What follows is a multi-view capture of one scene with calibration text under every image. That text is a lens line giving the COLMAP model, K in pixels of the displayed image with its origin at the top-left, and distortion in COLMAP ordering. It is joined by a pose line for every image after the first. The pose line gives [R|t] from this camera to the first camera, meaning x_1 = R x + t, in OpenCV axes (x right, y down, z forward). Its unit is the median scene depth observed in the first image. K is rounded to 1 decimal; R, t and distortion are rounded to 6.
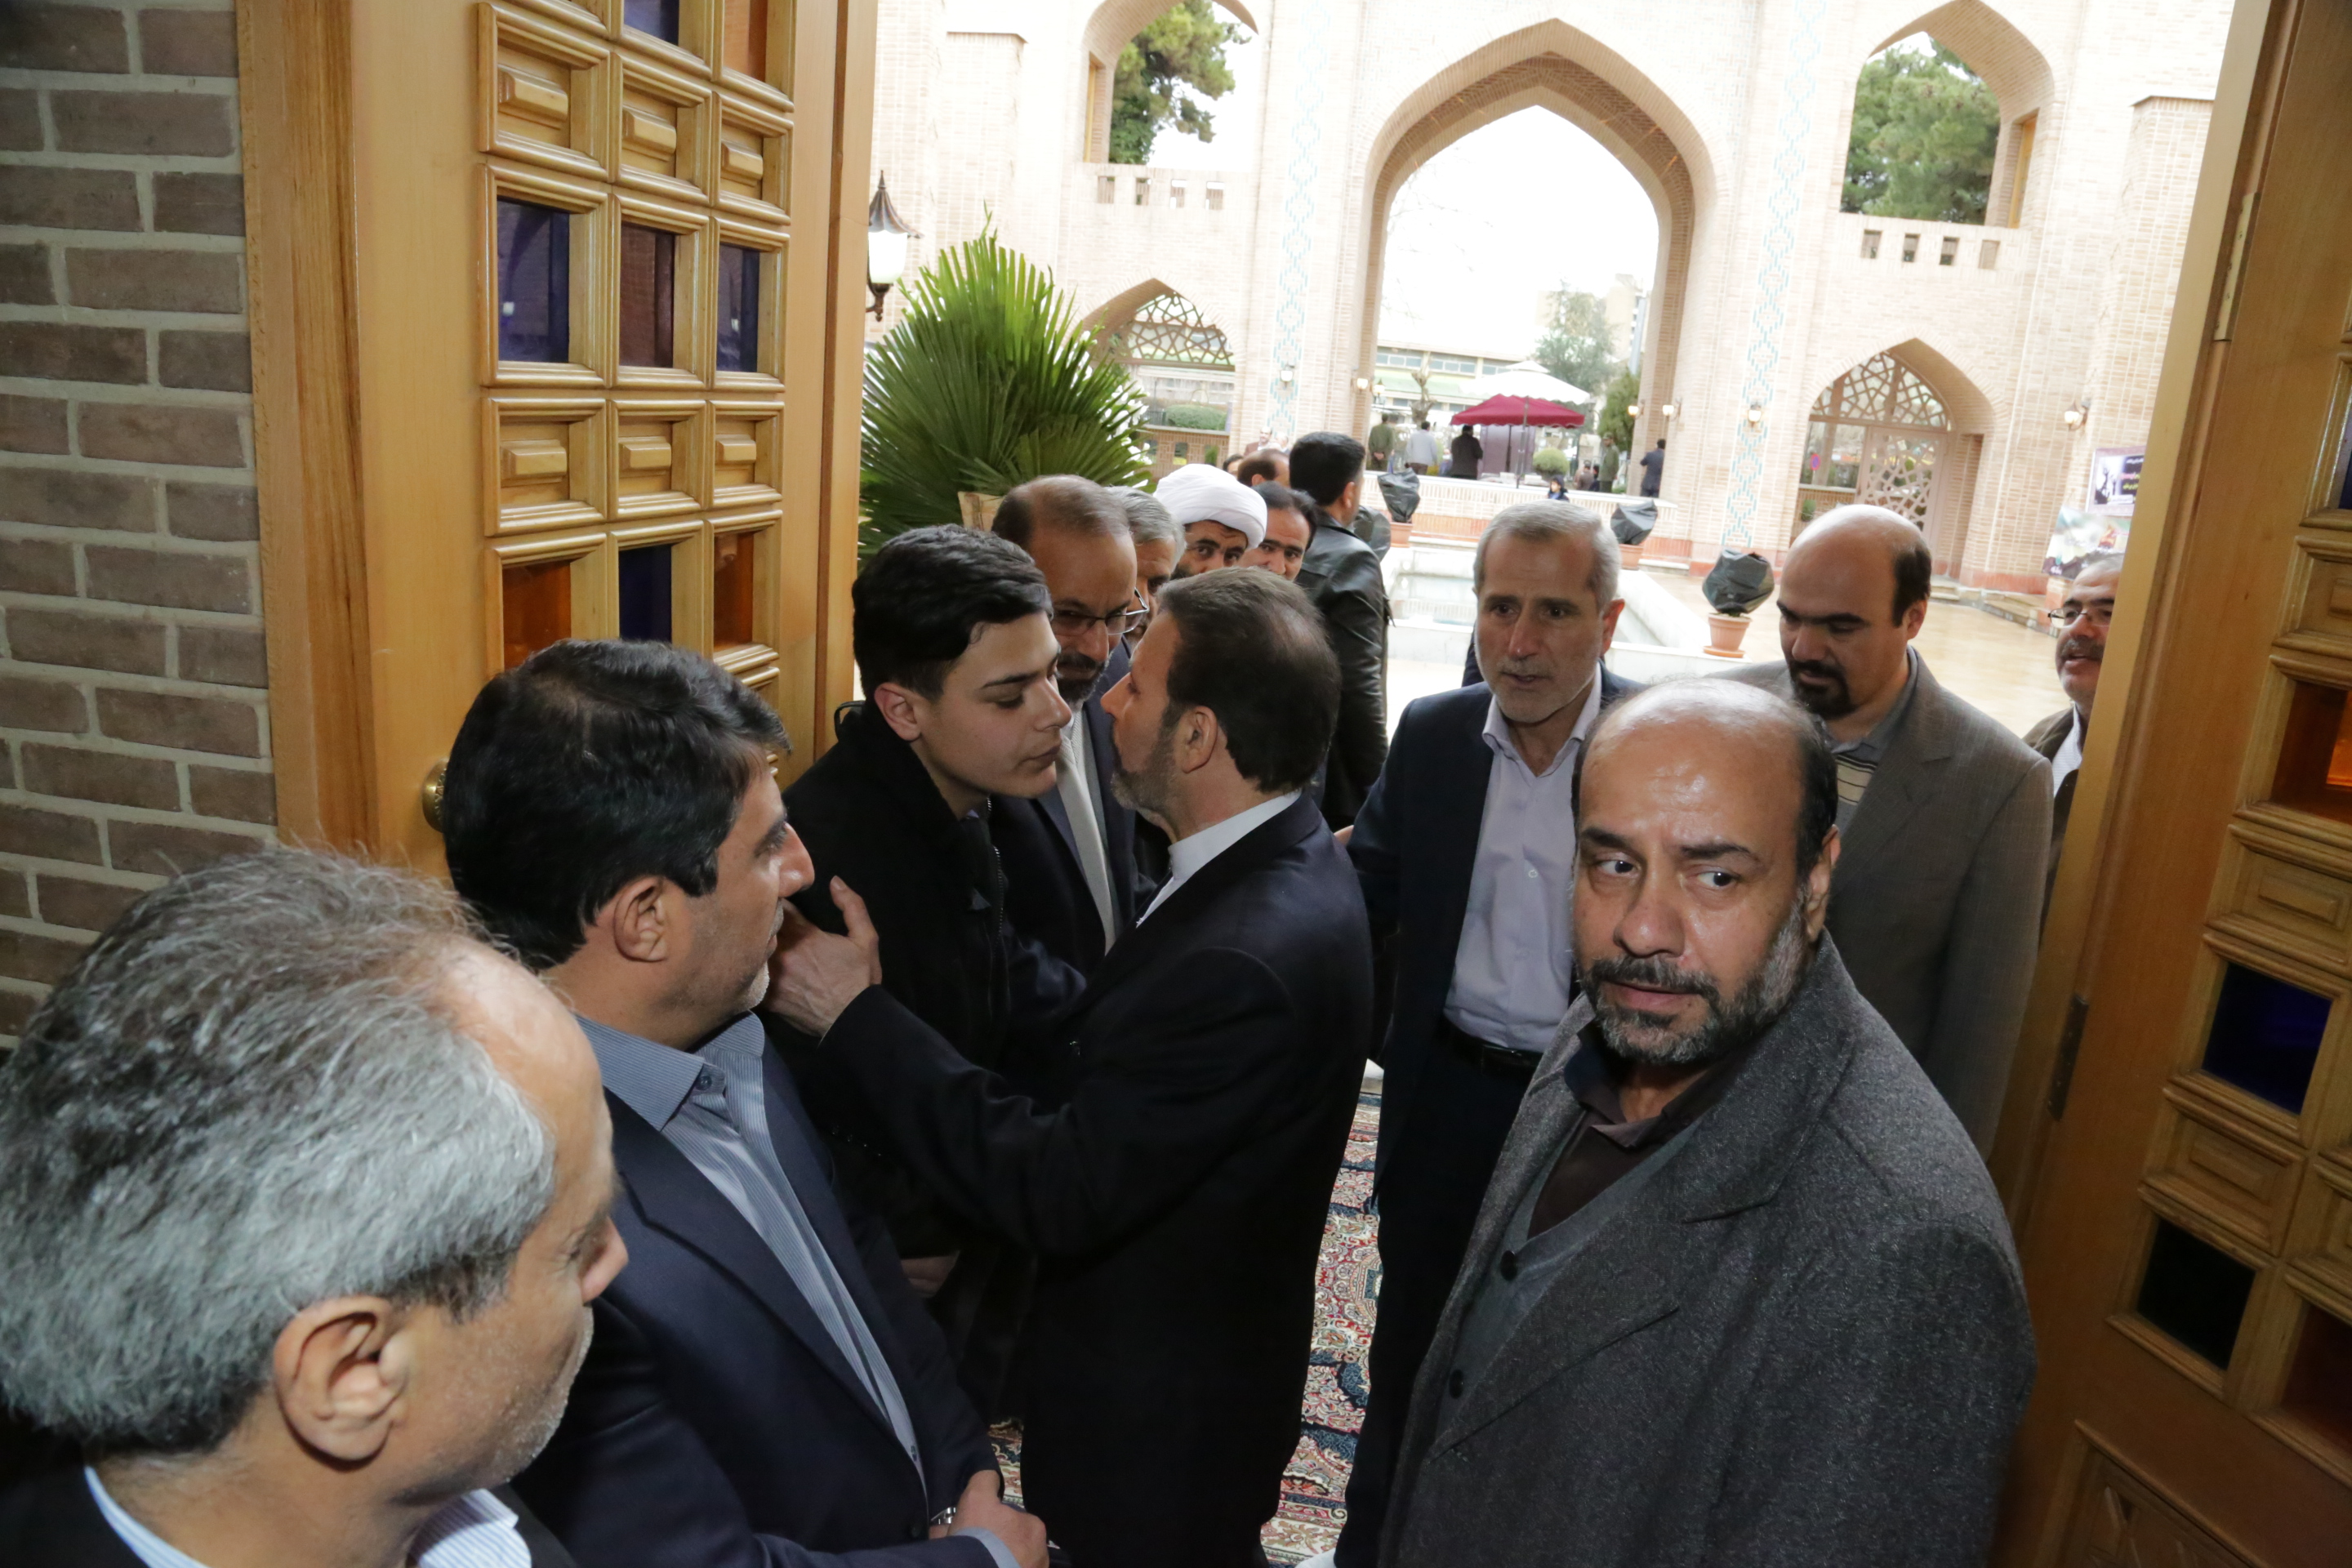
lens RADIAL K [[1586.8, 0, 1195.7], [0, 1586.8, 795.9], [0, 0, 1]] dist [-0.137551, 0.070867]
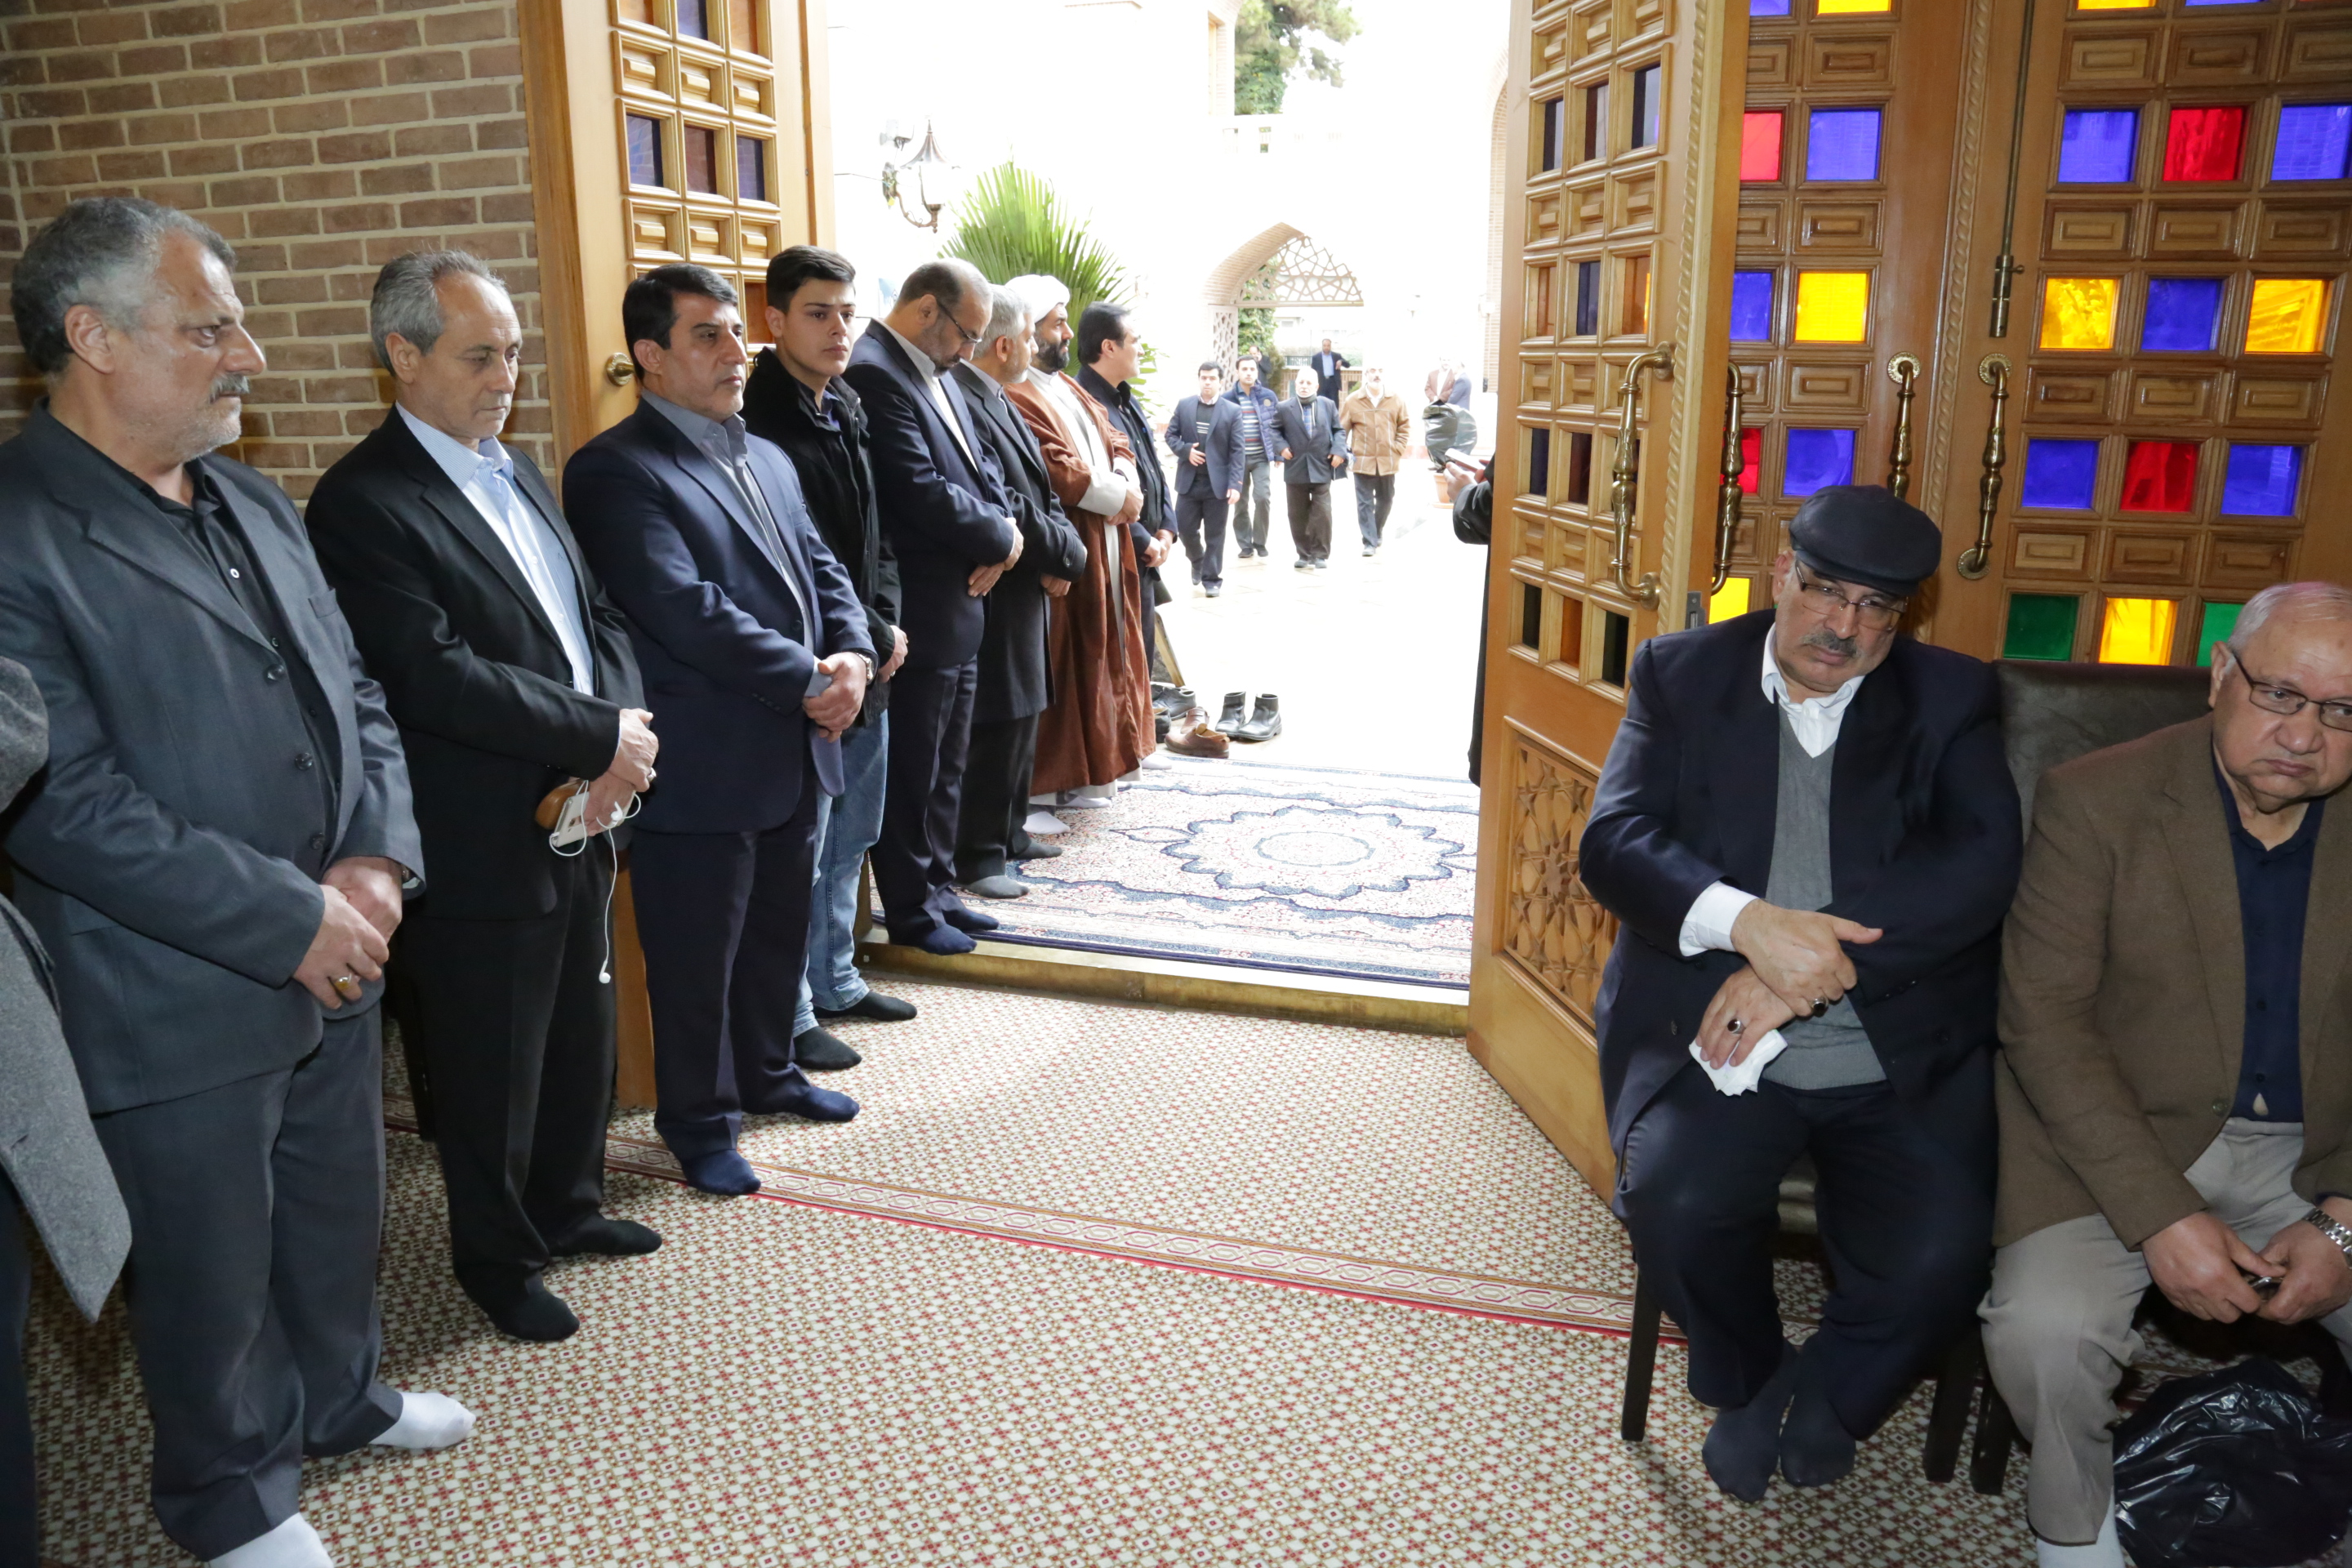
lens RADIAL K [[1601.6, 0, 1187.1], [0, 1601.6, 784.8], [0, 0, 1]] dist [-0.129396, 0.069312]
pose [[0.990319, -0.046228, -0.130888, 0.167220], [0.047977, 0.998796, 0.010235, 0.166441], [0.130257, -0.016416, 0.991344, -0.320552]]
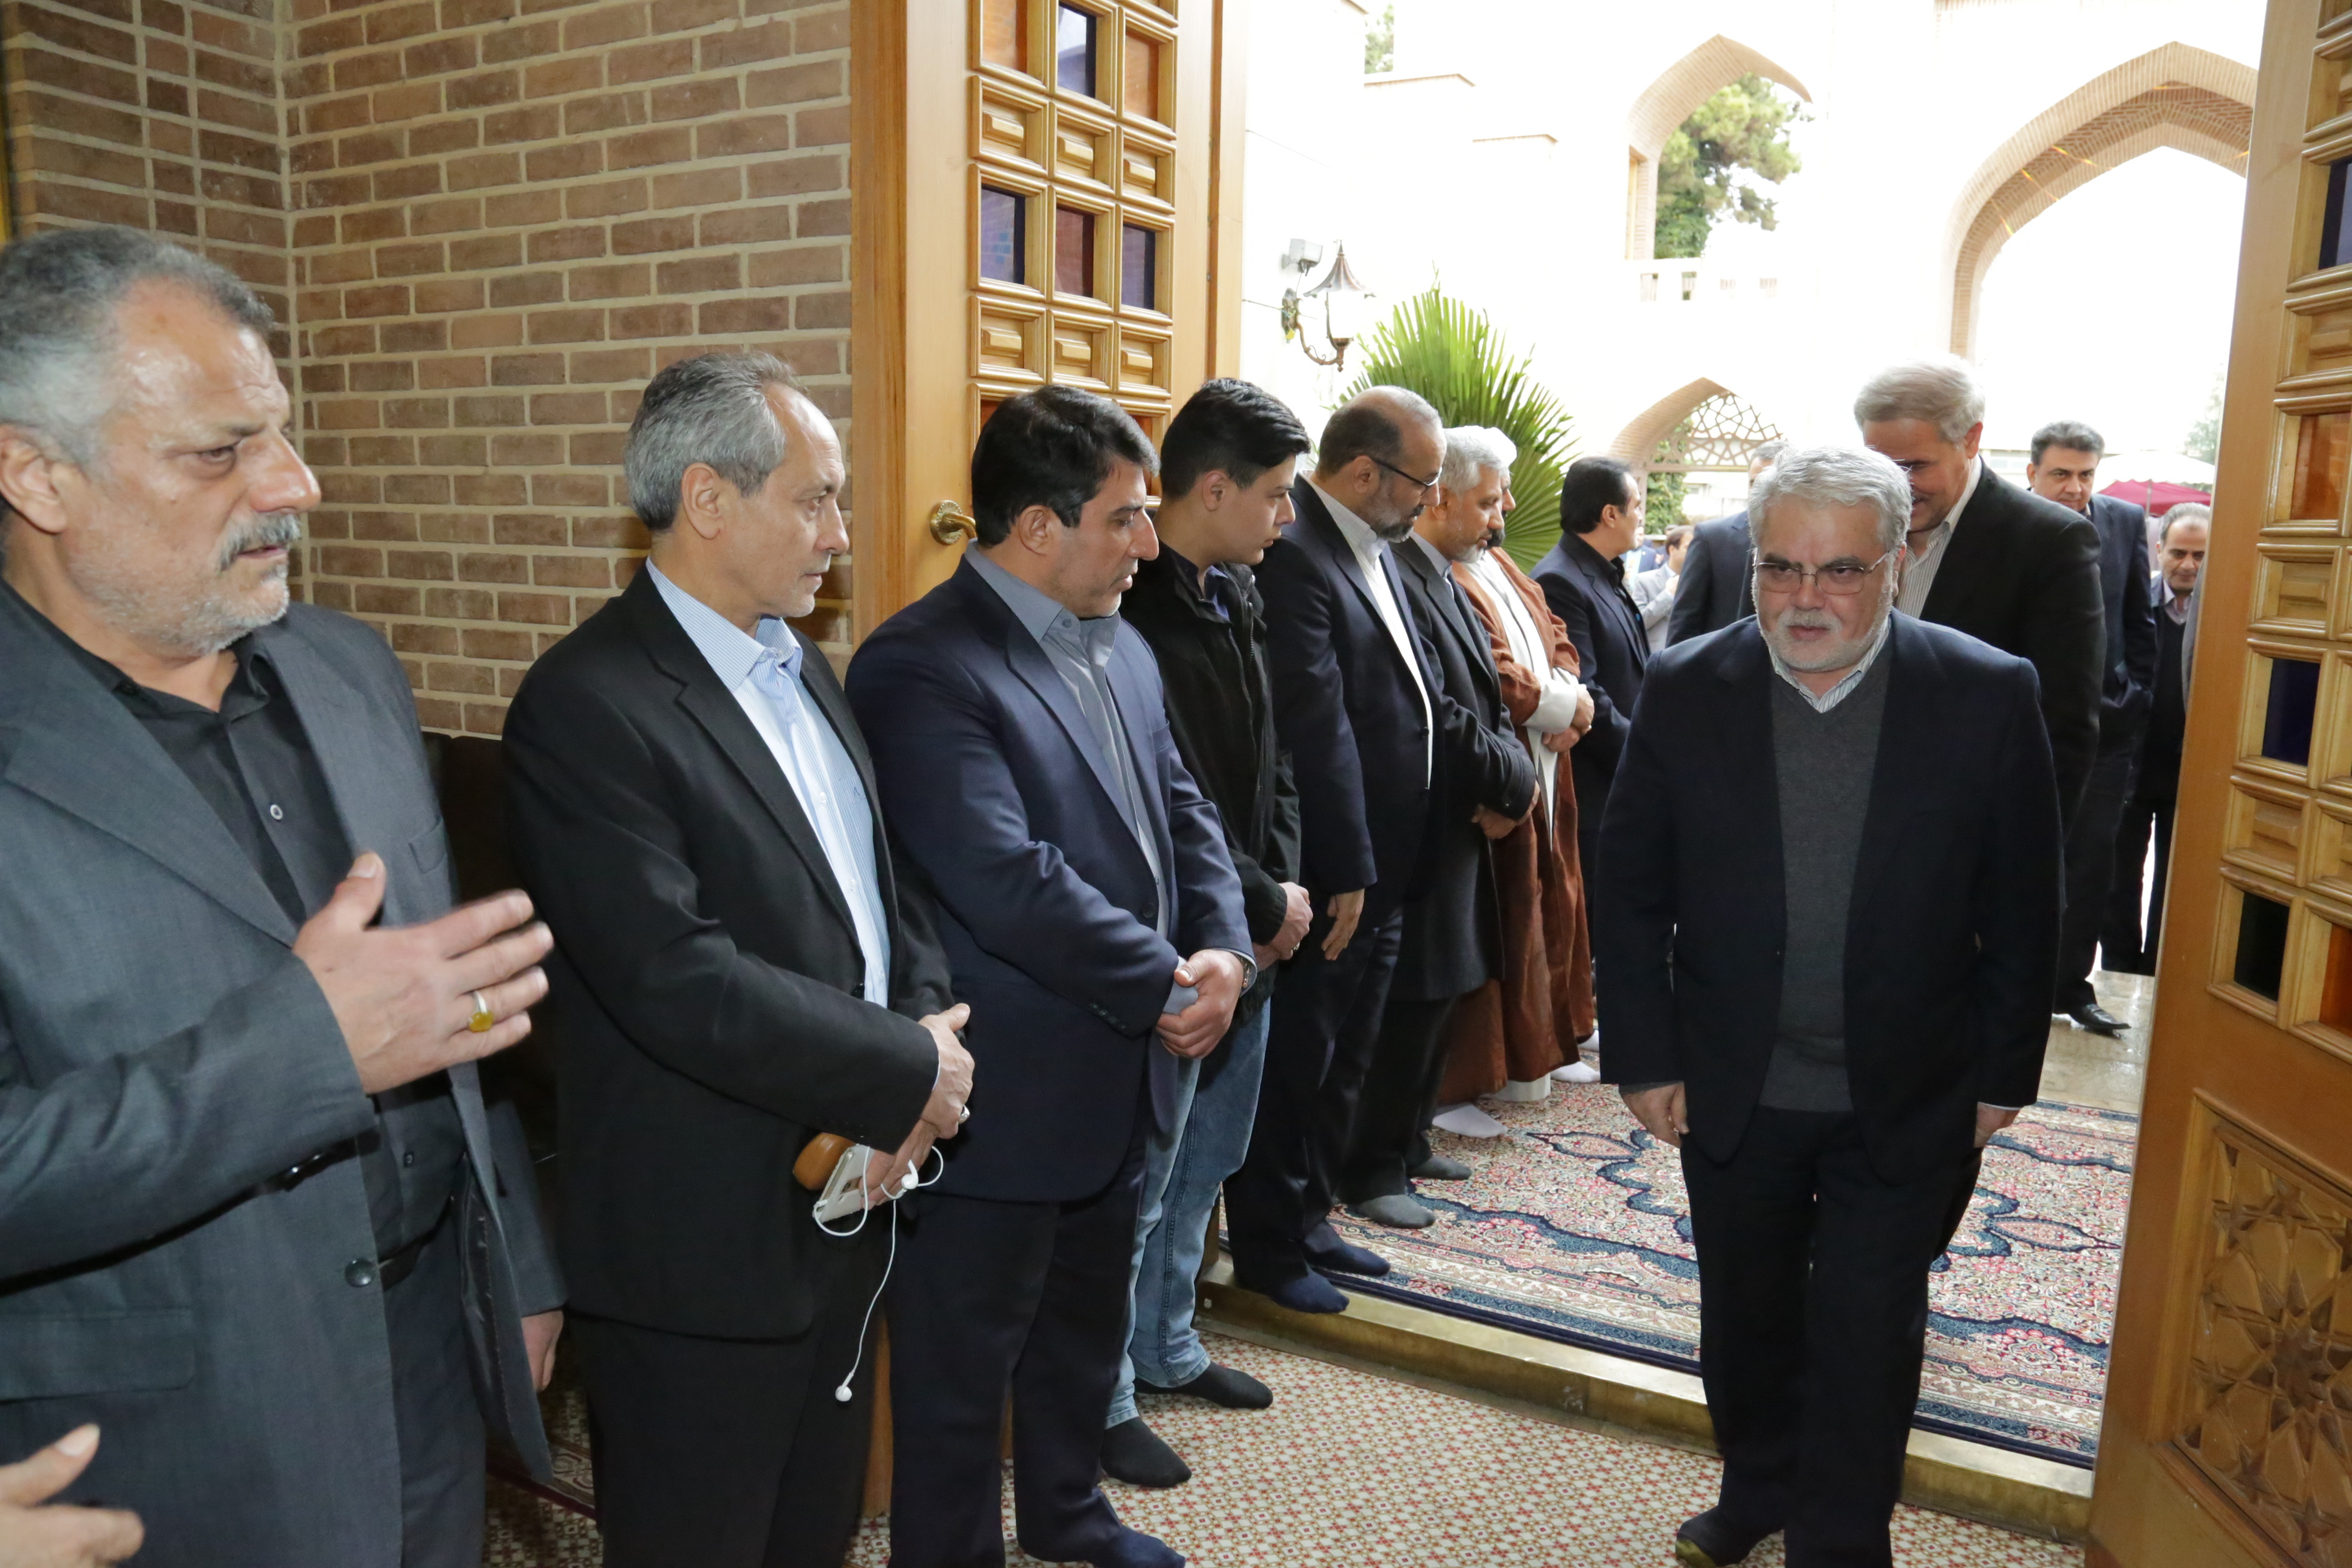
lens RADIAL K [[1741.5, 0, 1176.0], [0, 1741.5, 784.0], [0, 0, 1]] dist [-0.114908, 0.090365]
pose [[0.941671, -0.004889, -0.336500, 0.104908], [-0.031293, 0.994290, -0.102017, 0.123811], [0.335077, 0.106597, 0.936141, -0.178422]]
